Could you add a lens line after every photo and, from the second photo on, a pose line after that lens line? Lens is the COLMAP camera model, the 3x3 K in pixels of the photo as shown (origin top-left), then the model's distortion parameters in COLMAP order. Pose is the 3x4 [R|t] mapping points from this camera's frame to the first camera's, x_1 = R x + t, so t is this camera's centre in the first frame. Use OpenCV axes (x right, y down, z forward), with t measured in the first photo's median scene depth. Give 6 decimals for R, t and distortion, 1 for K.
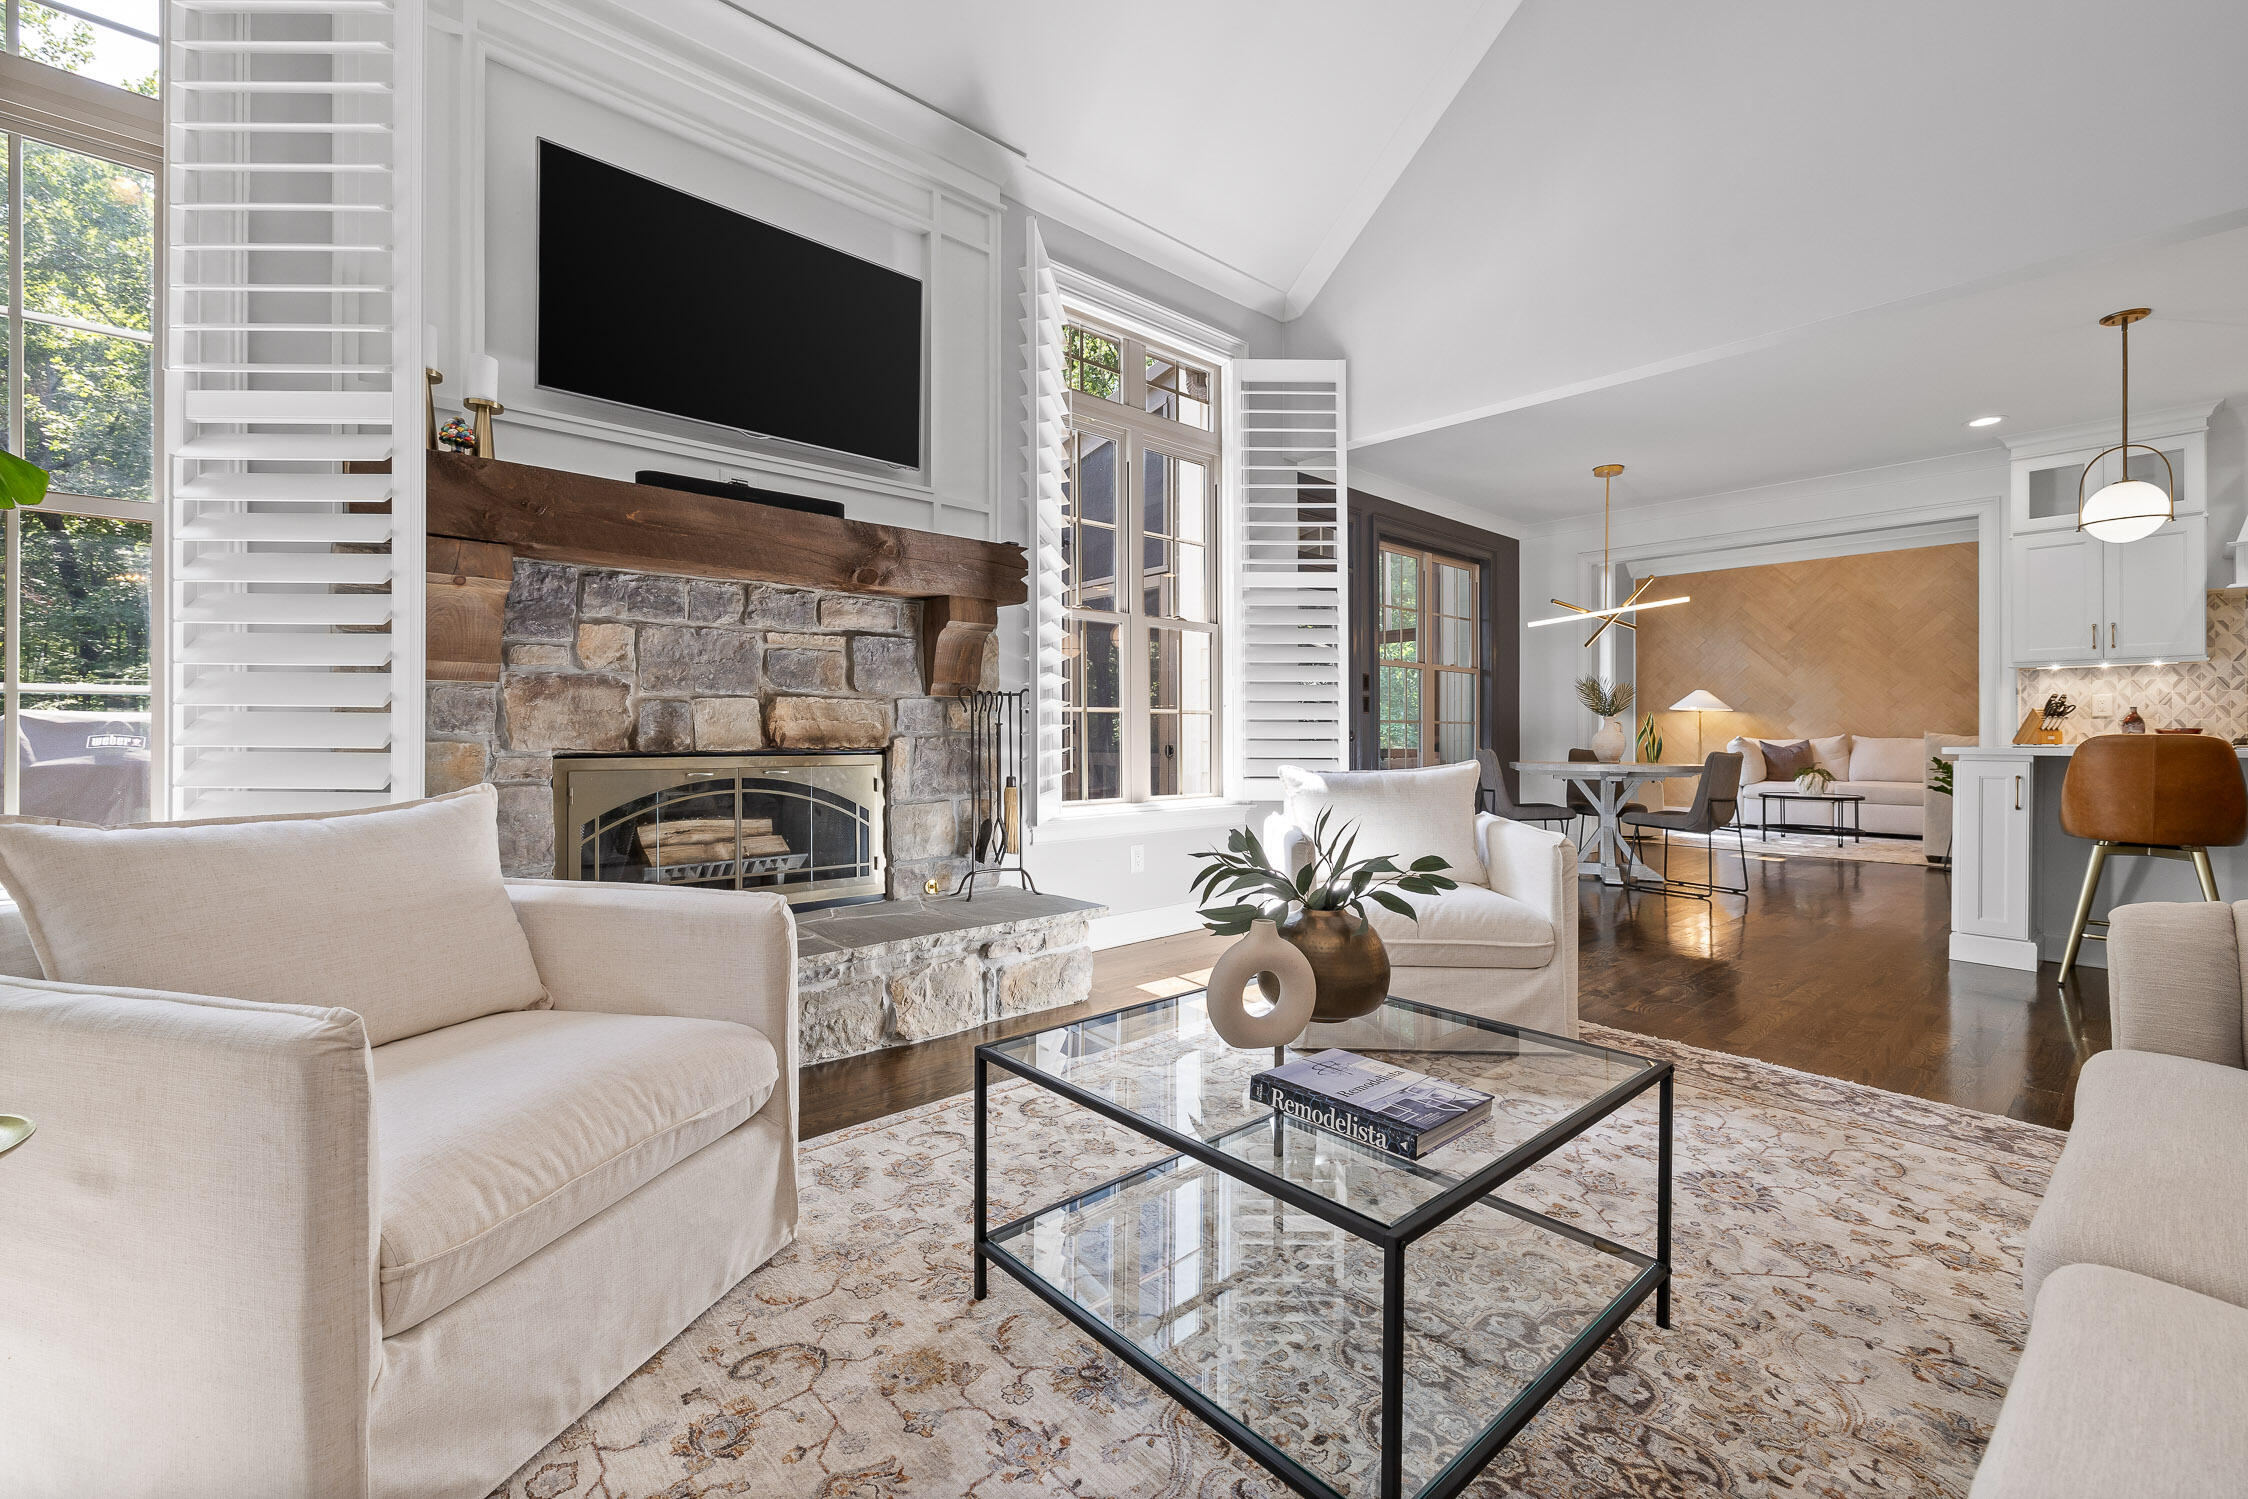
lens RADIAL K [[950.7, 0, 1128.2], [0, 950.7, 734.5], [0, 0, 1]] dist [0.000178, 0.000989]
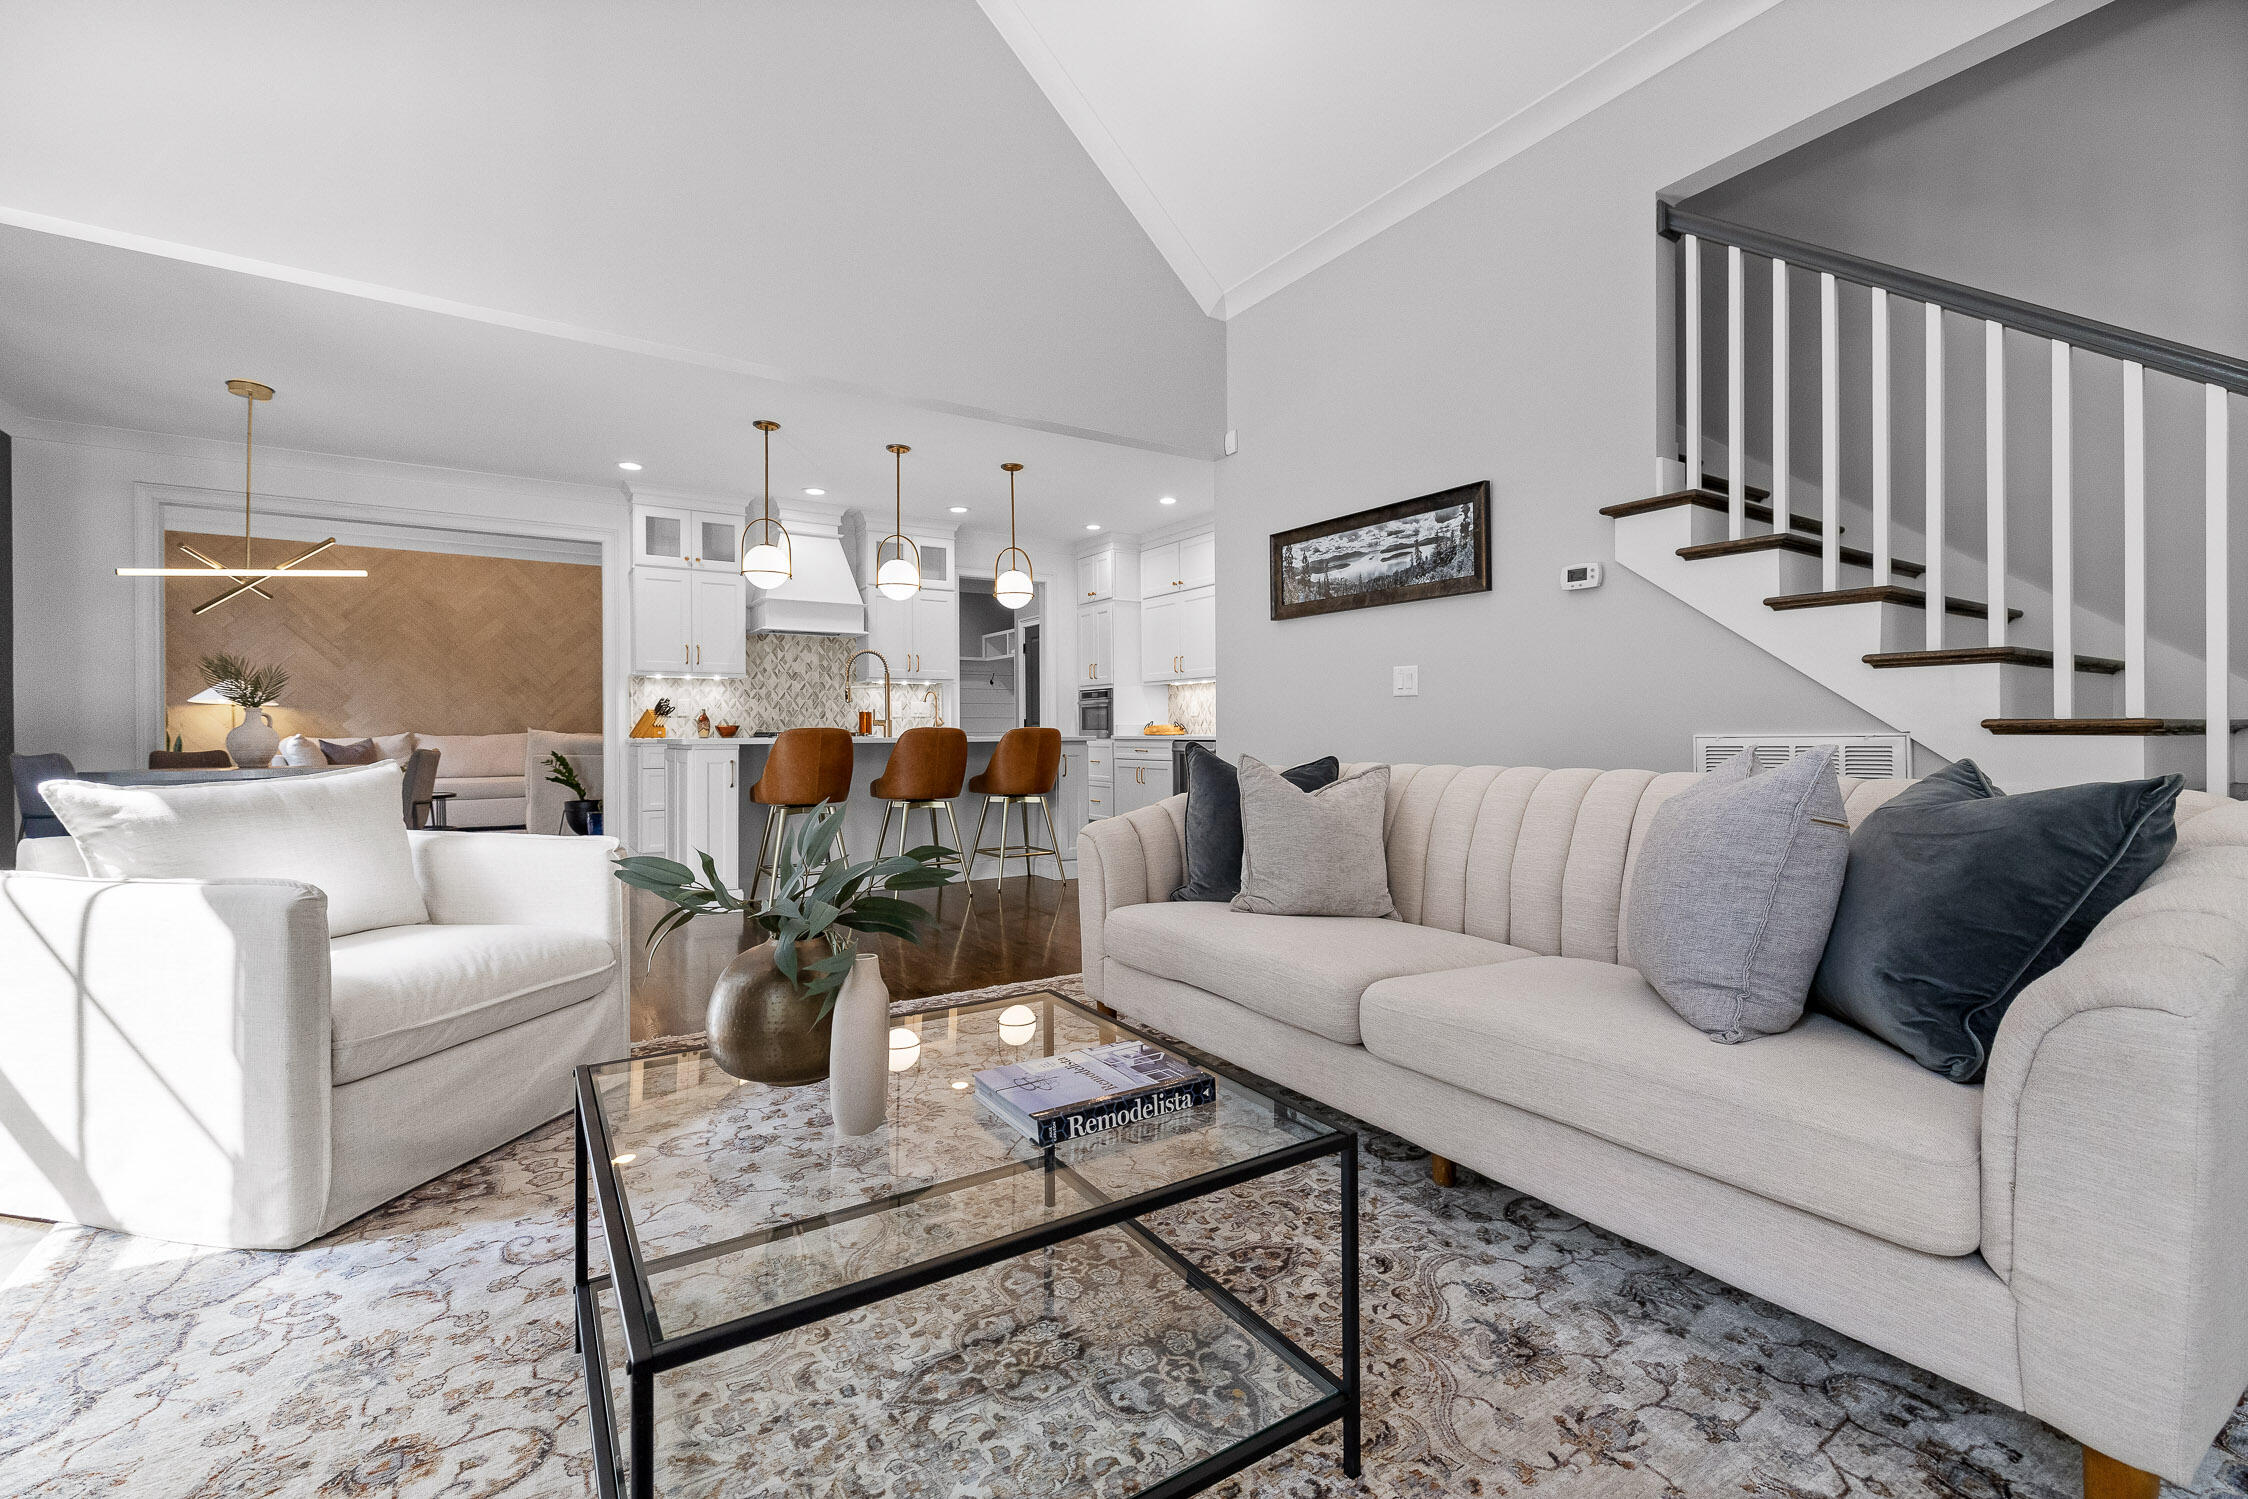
lens RADIAL K [[950.7, 0, 1118.5], [0, 950.7, 740.8], [0, 0, 1]] dist [0.000178, 0.000989]
pose [[0.163530, -0.010435, 0.986483, -0.248206], [0.004895, 0.999940, 0.009766, 0.007445], [-0.986526, 0.003232, 0.163572, 0.293268]]
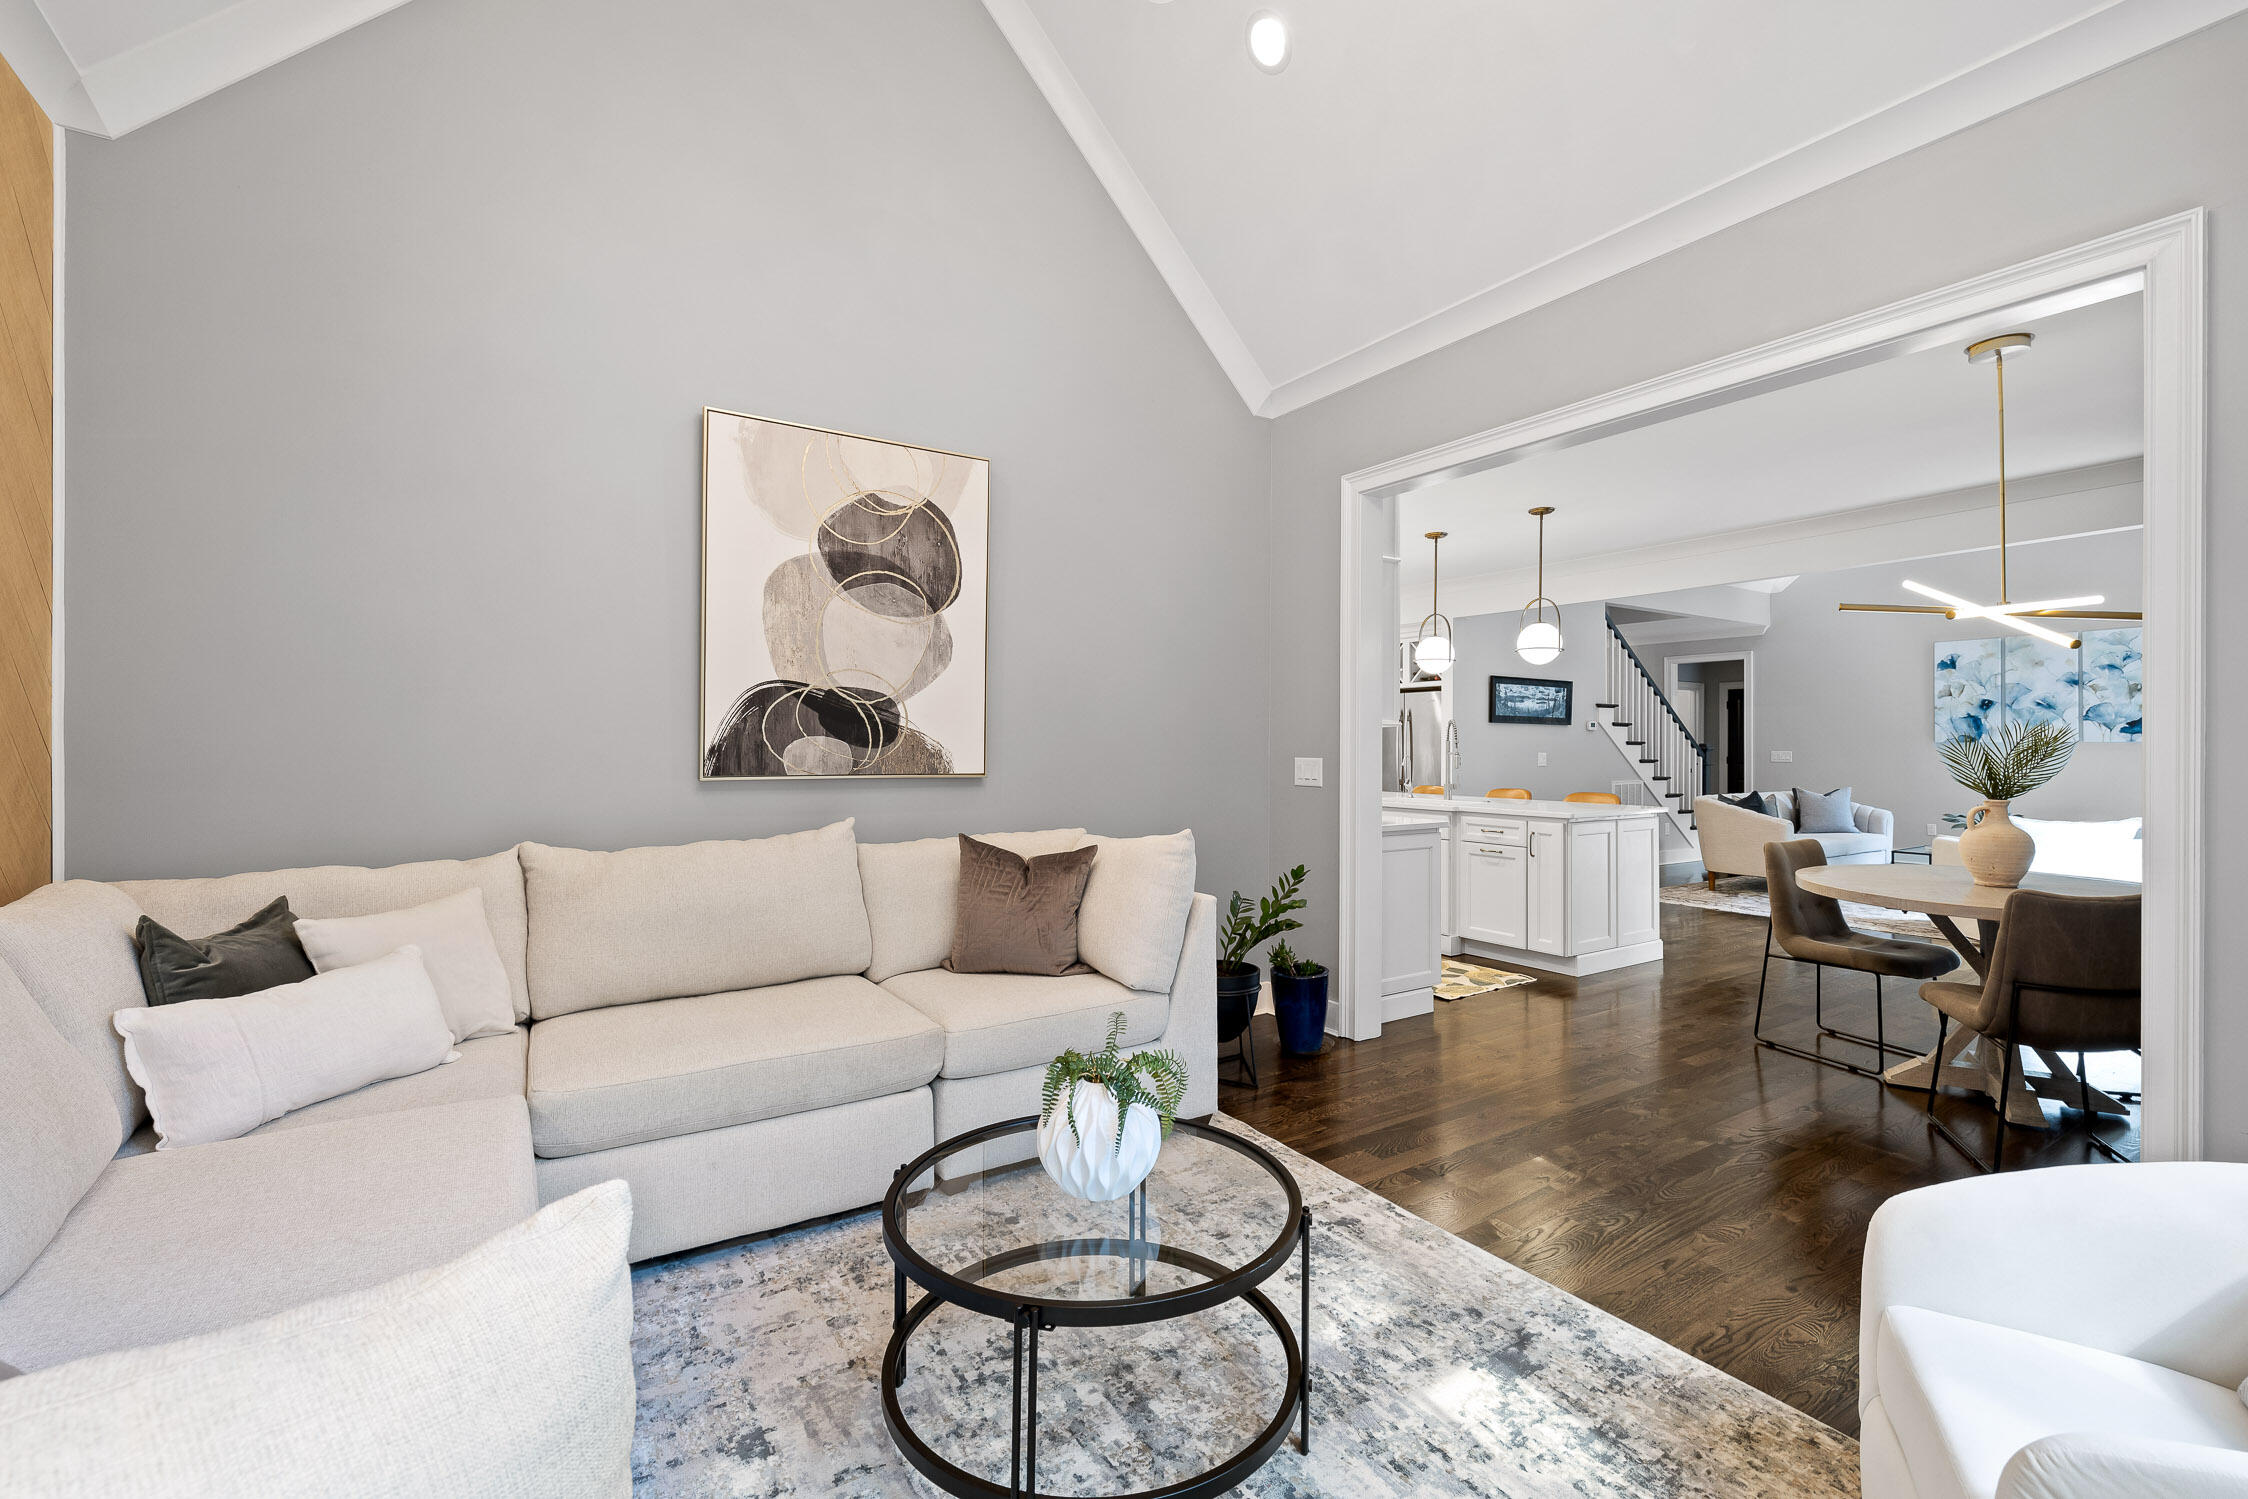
lens RADIAL K [[950.7, 0, 1139.4], [0, 950.7, 747.1], [0, 0, 1]] dist [0.000178, 0.000989]
pose [[-0.986958, -0.005334, 0.160887, 1.522912], [-0.005248, 0.999986, 0.000963, -0.078478], [-0.160889, 0.000107, -0.986972, 2.726803]]
